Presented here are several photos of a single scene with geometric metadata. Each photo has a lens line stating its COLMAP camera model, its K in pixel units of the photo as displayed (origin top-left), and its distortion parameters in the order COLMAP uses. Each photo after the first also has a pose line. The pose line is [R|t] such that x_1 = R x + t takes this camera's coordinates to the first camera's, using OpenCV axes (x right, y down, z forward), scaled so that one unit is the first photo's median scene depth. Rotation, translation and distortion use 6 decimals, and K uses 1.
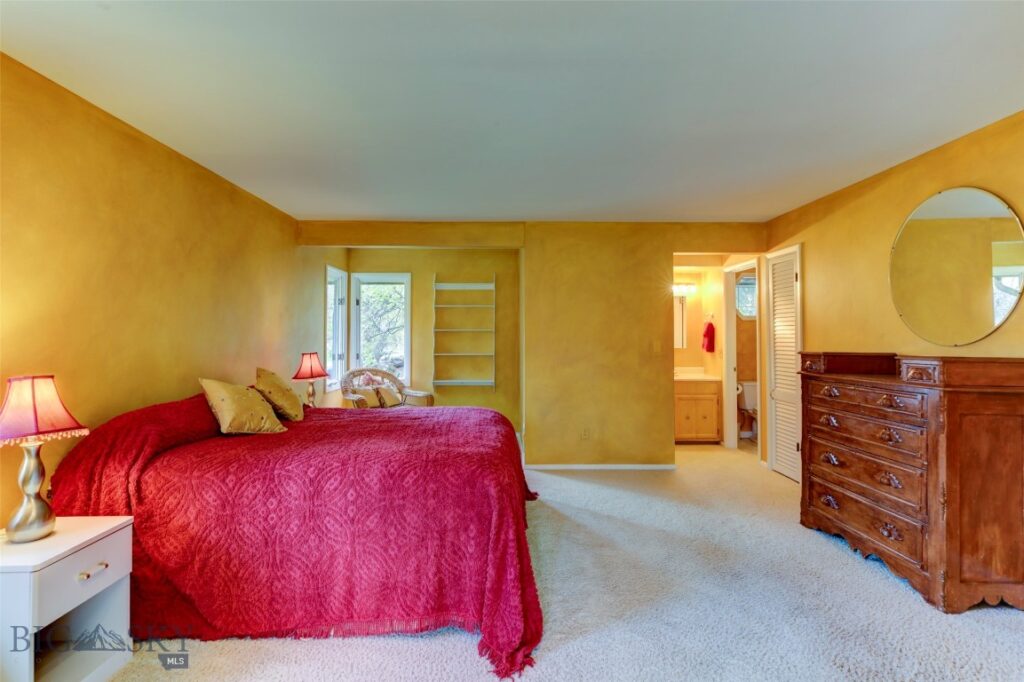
lens RADIAL K [[523.4, 0, 499.2], [0, 523.4, 326.0], [0, 0, 1]] dist [0.001717, 0.000225]
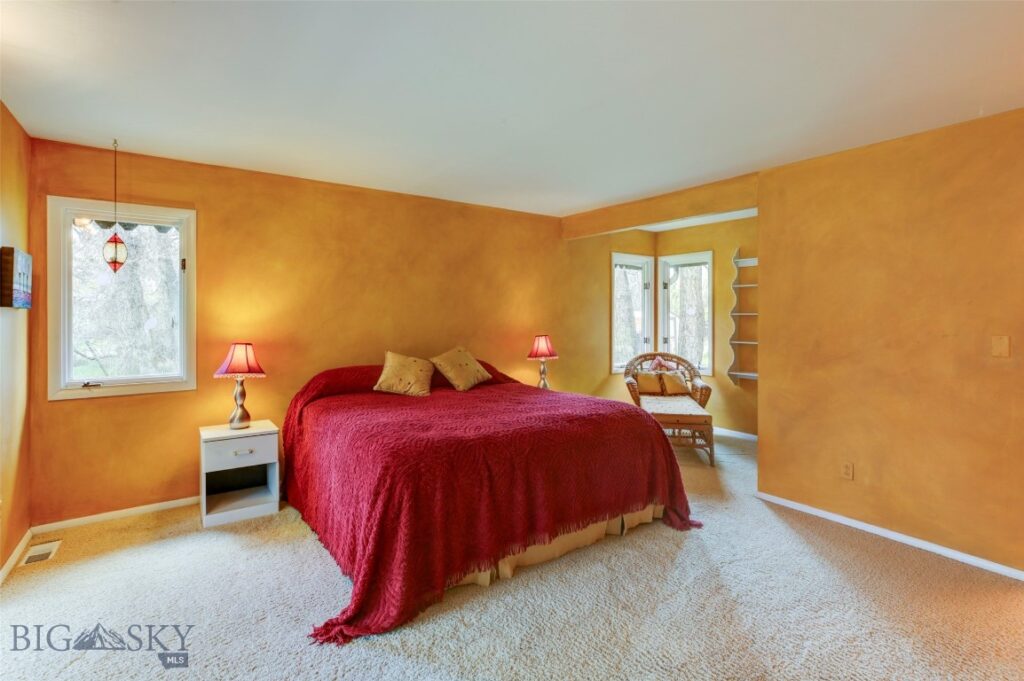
lens RADIAL K [[492.4, 0, 514.6], [0, 492.4, 324.0], [0, 0, 1]] dist [-0.001179, 0.000256]
pose [[0.580090, 0.014340, -0.814426, 0.348618], [0.013313, 0.999545, 0.027082, -0.002698], [0.814444, -0.026553, 0.579634, 0.243223]]
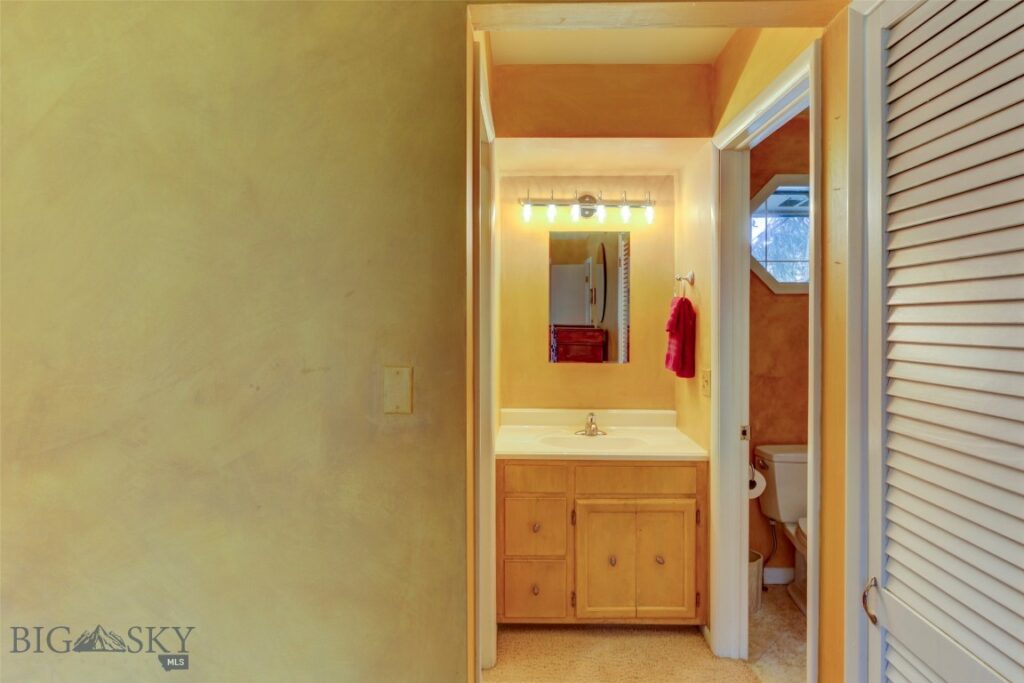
lens RADIAL K [[579.1, 0, 499.5], [0, 579.1, 322.9], [0, 0, 1]] dist [-0.006529, 0.000370]
pose [[0.999439, 0.001106, -0.033459, 0.294743], [-0.000265, 0.999685, 0.025109, 0.000436], [0.033476, -0.025086, 0.999125, 0.601245]]
